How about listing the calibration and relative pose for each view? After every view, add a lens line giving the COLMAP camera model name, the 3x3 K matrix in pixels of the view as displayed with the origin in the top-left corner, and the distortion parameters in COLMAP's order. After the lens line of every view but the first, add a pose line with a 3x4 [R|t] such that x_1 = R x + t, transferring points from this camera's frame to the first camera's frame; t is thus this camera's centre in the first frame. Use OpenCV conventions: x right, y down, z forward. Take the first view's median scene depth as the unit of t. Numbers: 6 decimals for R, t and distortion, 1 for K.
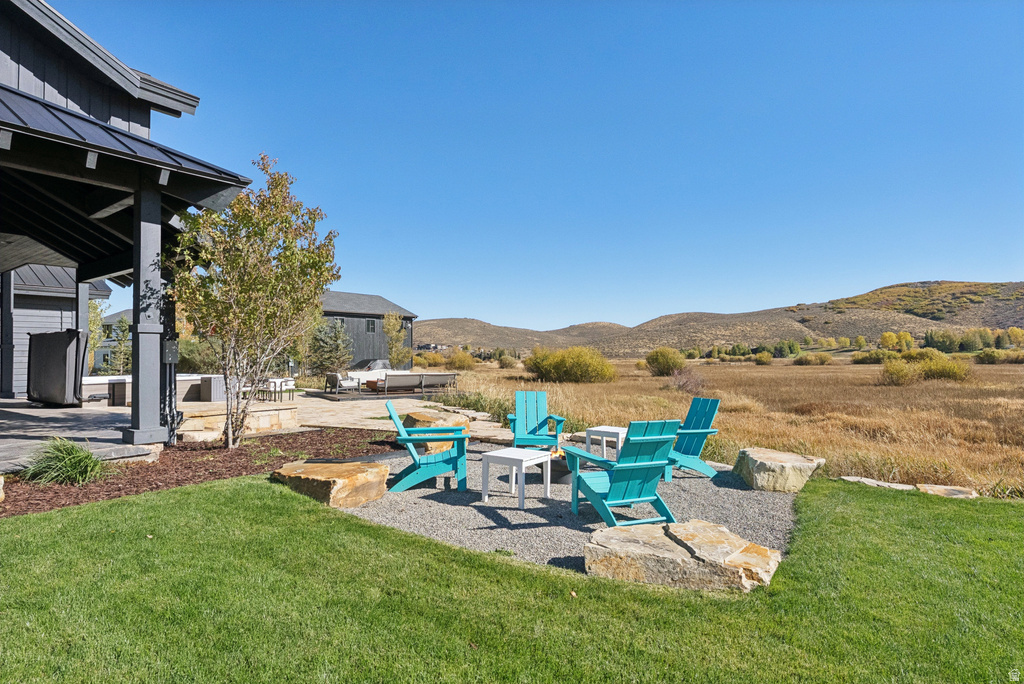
lens RADIAL K [[535.8, 0, 512.0], [0, 535.8, 342.0], [0, 0, 1]] dist [-0.001704, -0.000176]
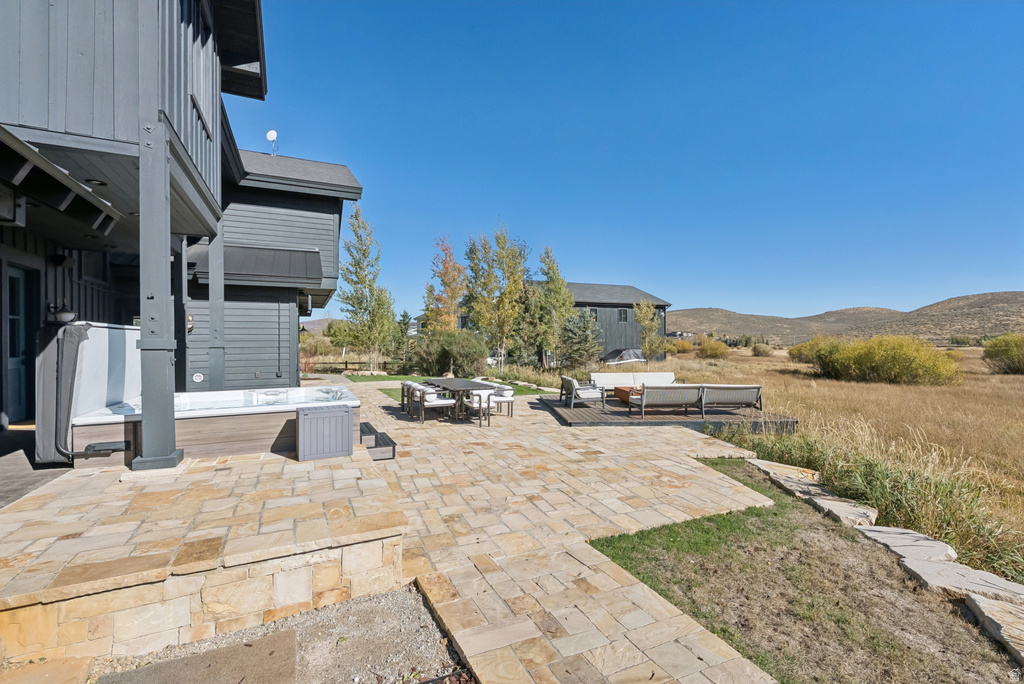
lens RADIAL K [[453.6, 0, 516.0], [0, 453.6, 330.1], [0, 0, 1]] dist [-0.001168, -0.000272]
pose [[0.881402, -0.010054, -0.472261, -0.061237], [0.009689, 0.999948, -0.003205, -0.002881], [0.472268, -0.001751, 0.881453, 0.246067]]
